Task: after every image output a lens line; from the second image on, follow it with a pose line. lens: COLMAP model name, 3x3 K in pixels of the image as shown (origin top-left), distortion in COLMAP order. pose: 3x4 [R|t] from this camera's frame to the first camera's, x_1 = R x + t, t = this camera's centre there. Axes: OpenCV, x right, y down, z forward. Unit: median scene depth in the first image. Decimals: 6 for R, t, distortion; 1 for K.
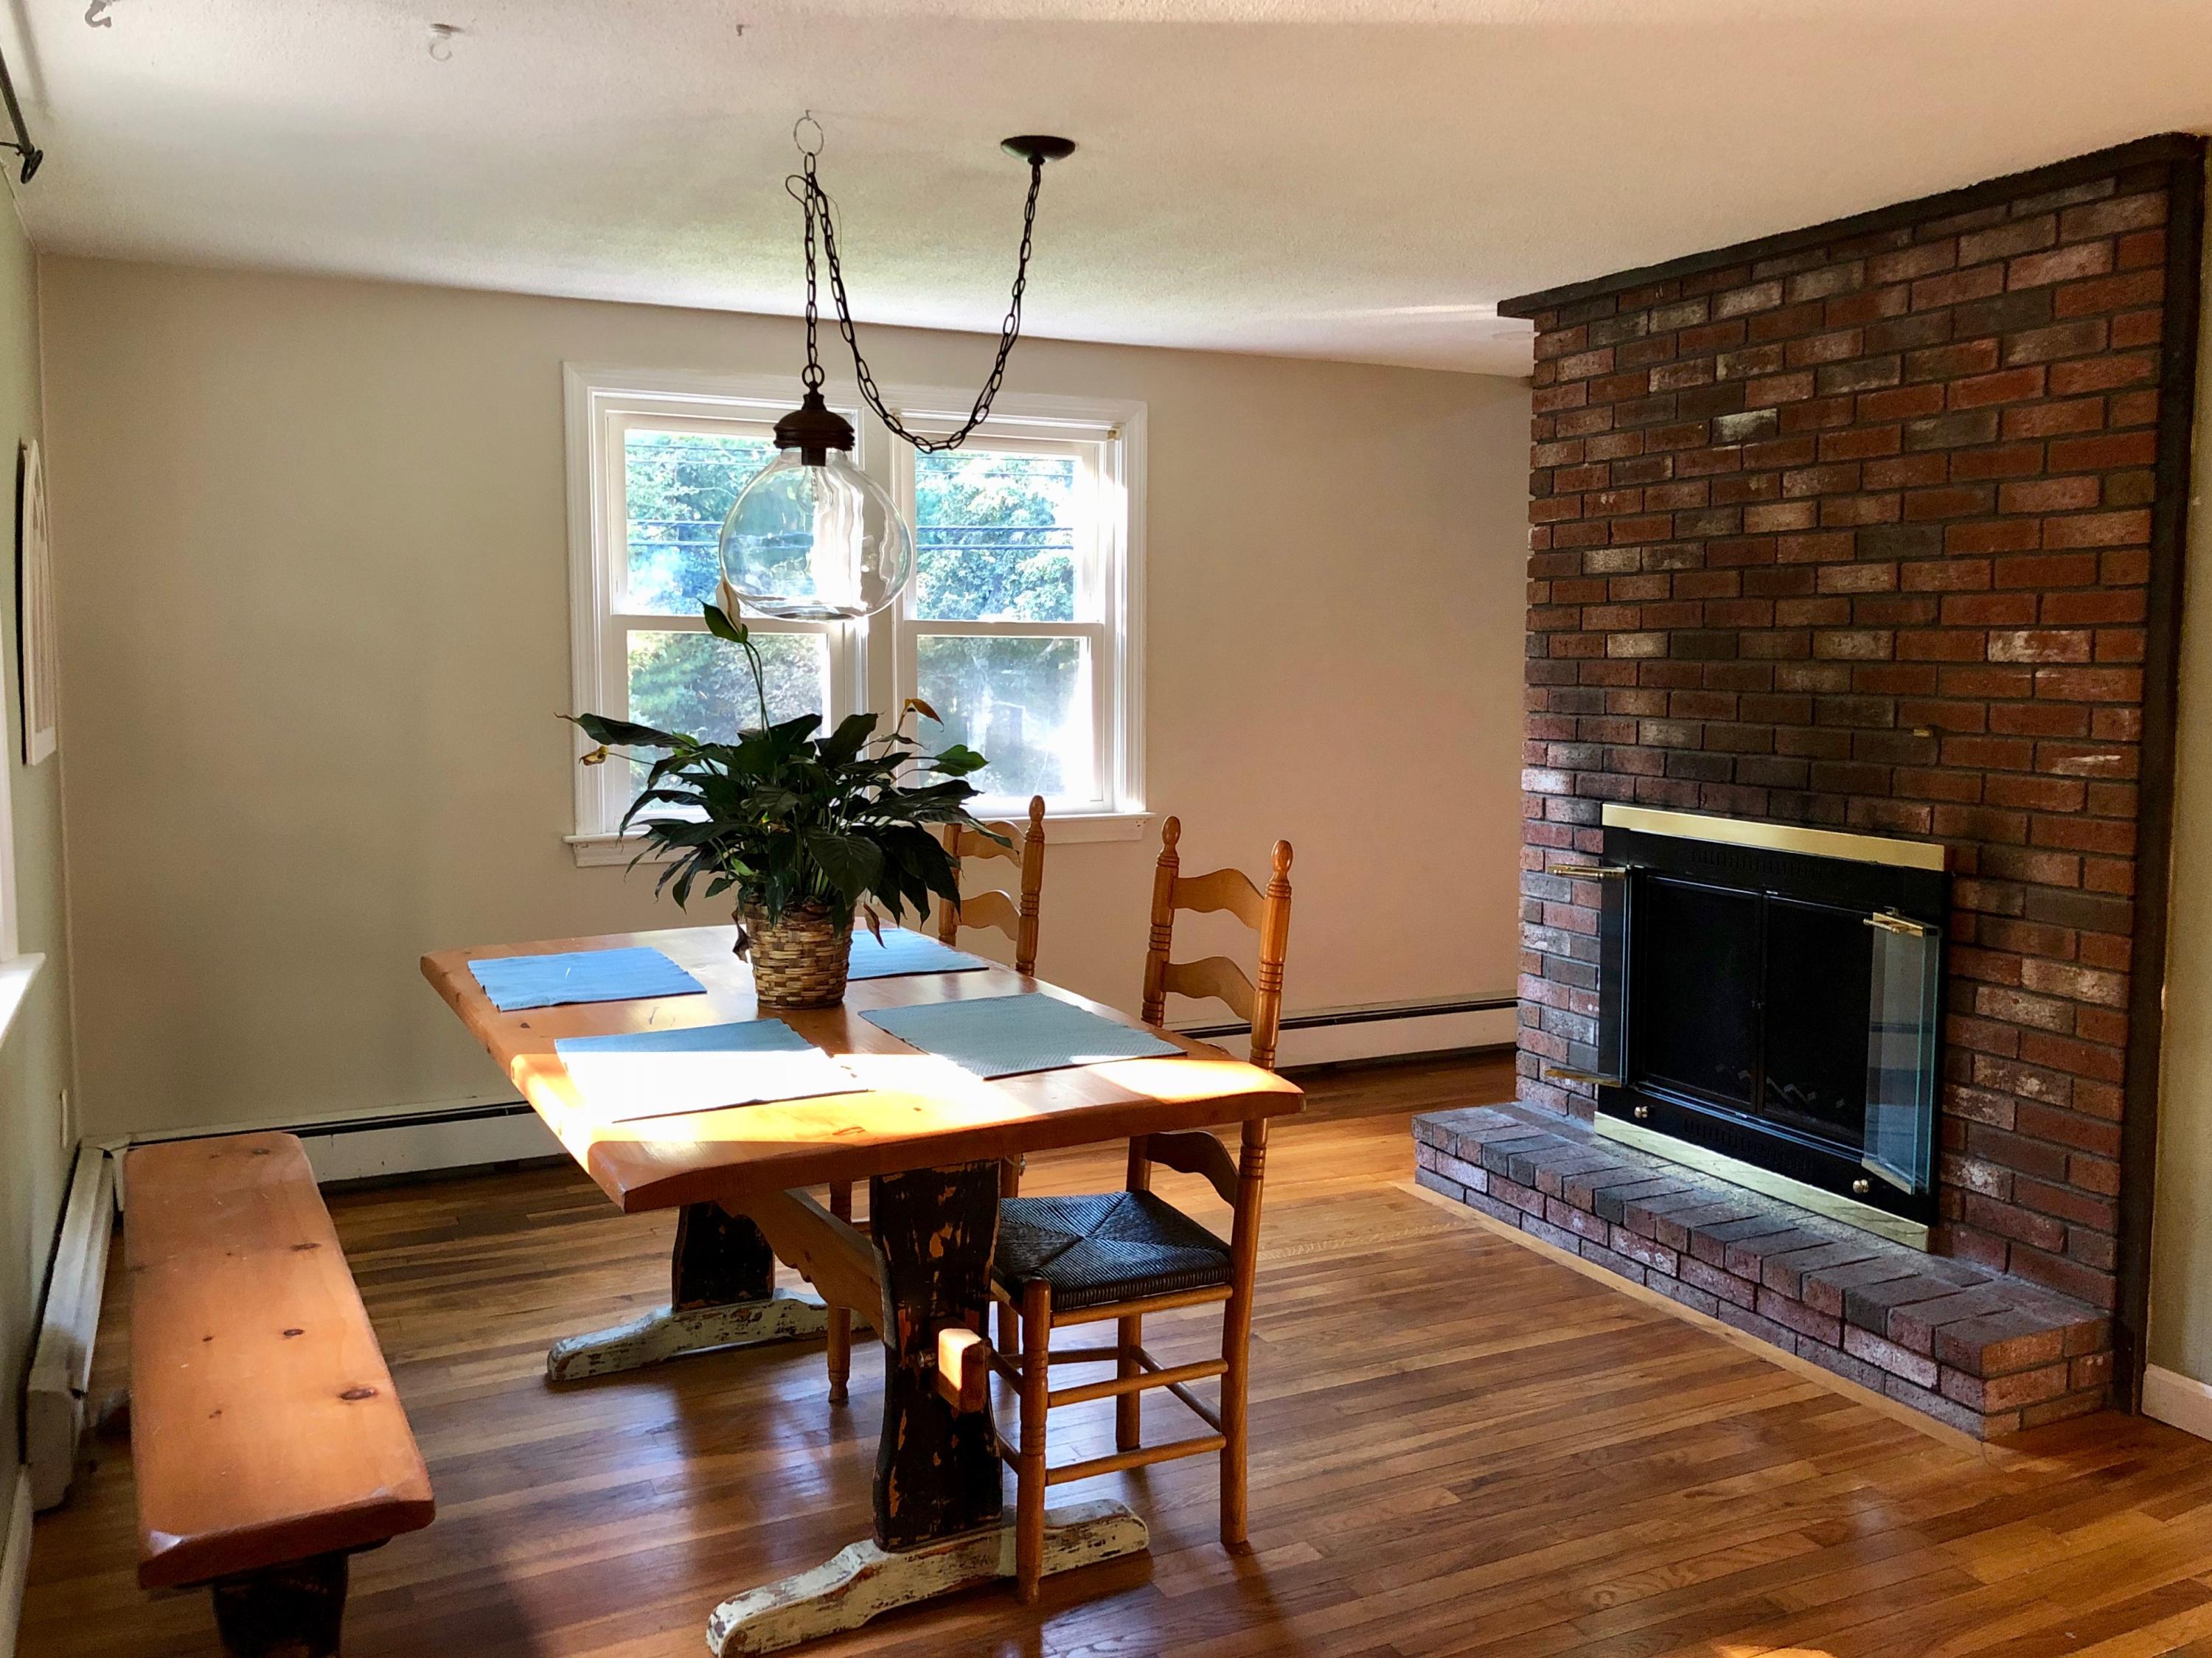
lens RADIAL K [[1865.8, 0, 1107.7], [0, 1865.8, 833.3], [0, 0, 1]] dist [0.044098, -0.052480]
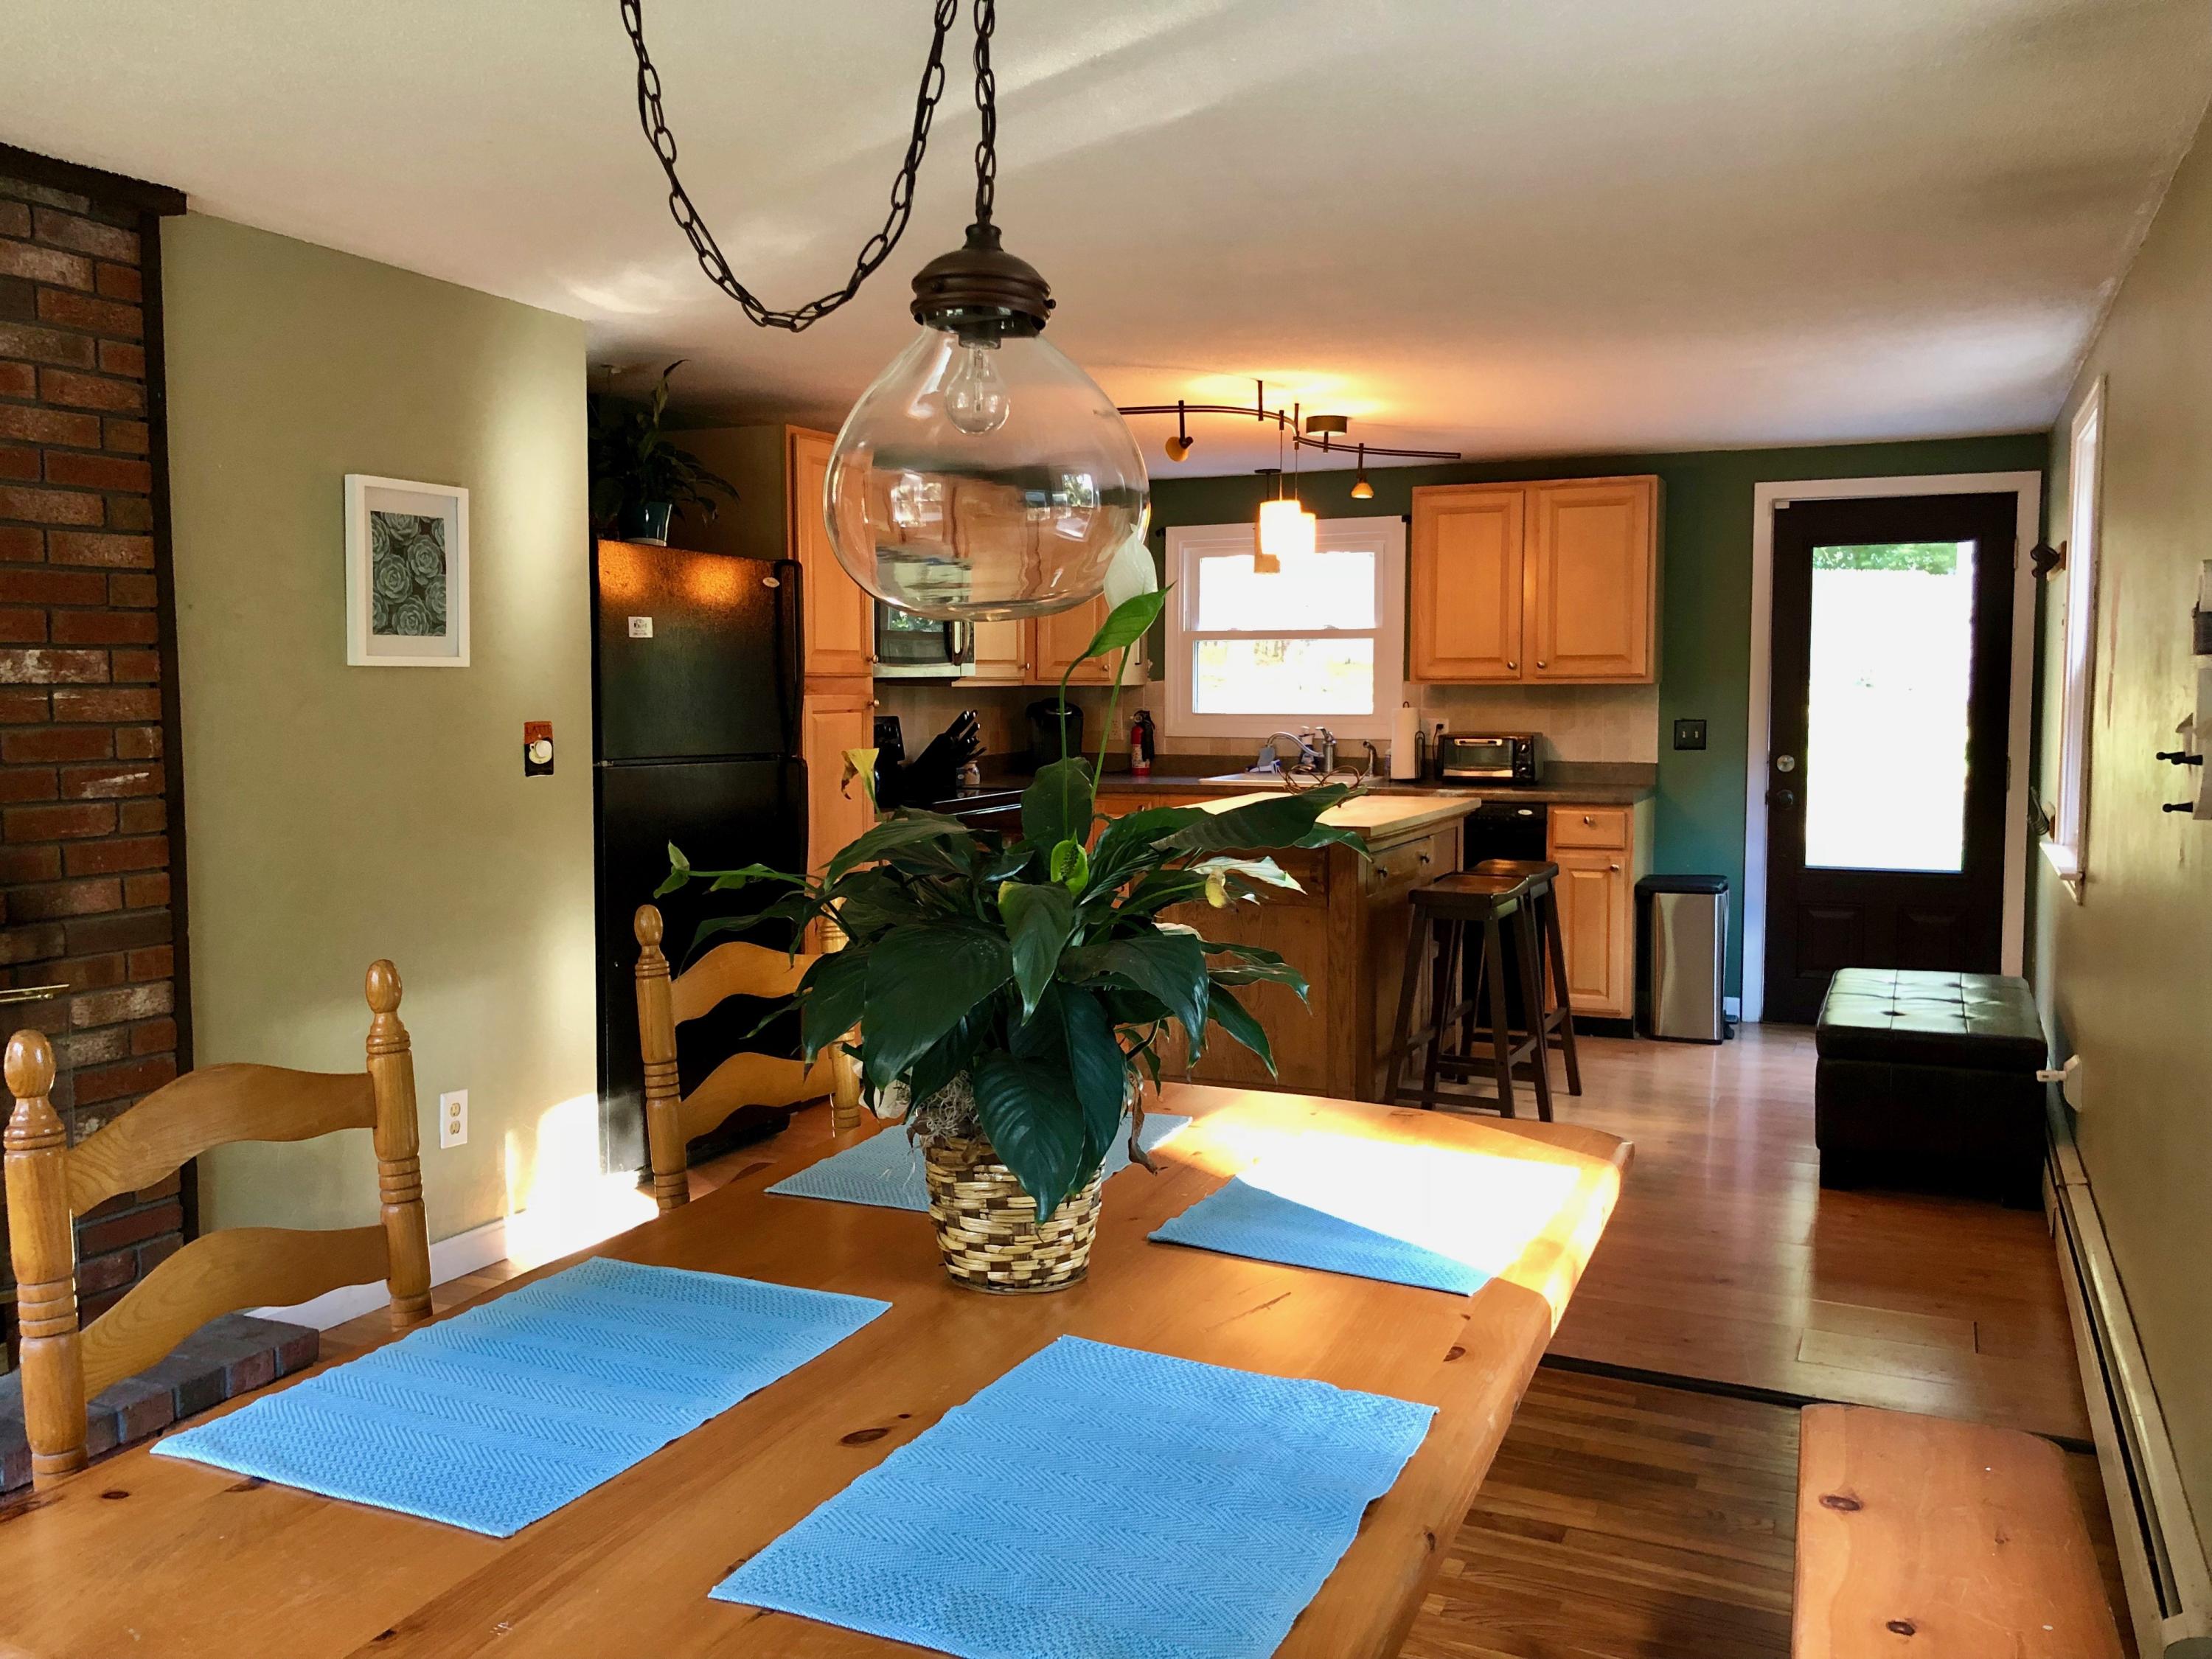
lens RADIAL K [[1866.0, 0, 1109.6], [0, 1866.0, 820.3], [0, 0, 1]] dist [0.044098, -0.052480]
pose [[-0.656000, -0.060309, 0.752347, -0.574566], [0.073078, 0.987044, 0.142843, -0.121835], [-0.751214, 0.148685, -0.643094, 1.247334]]
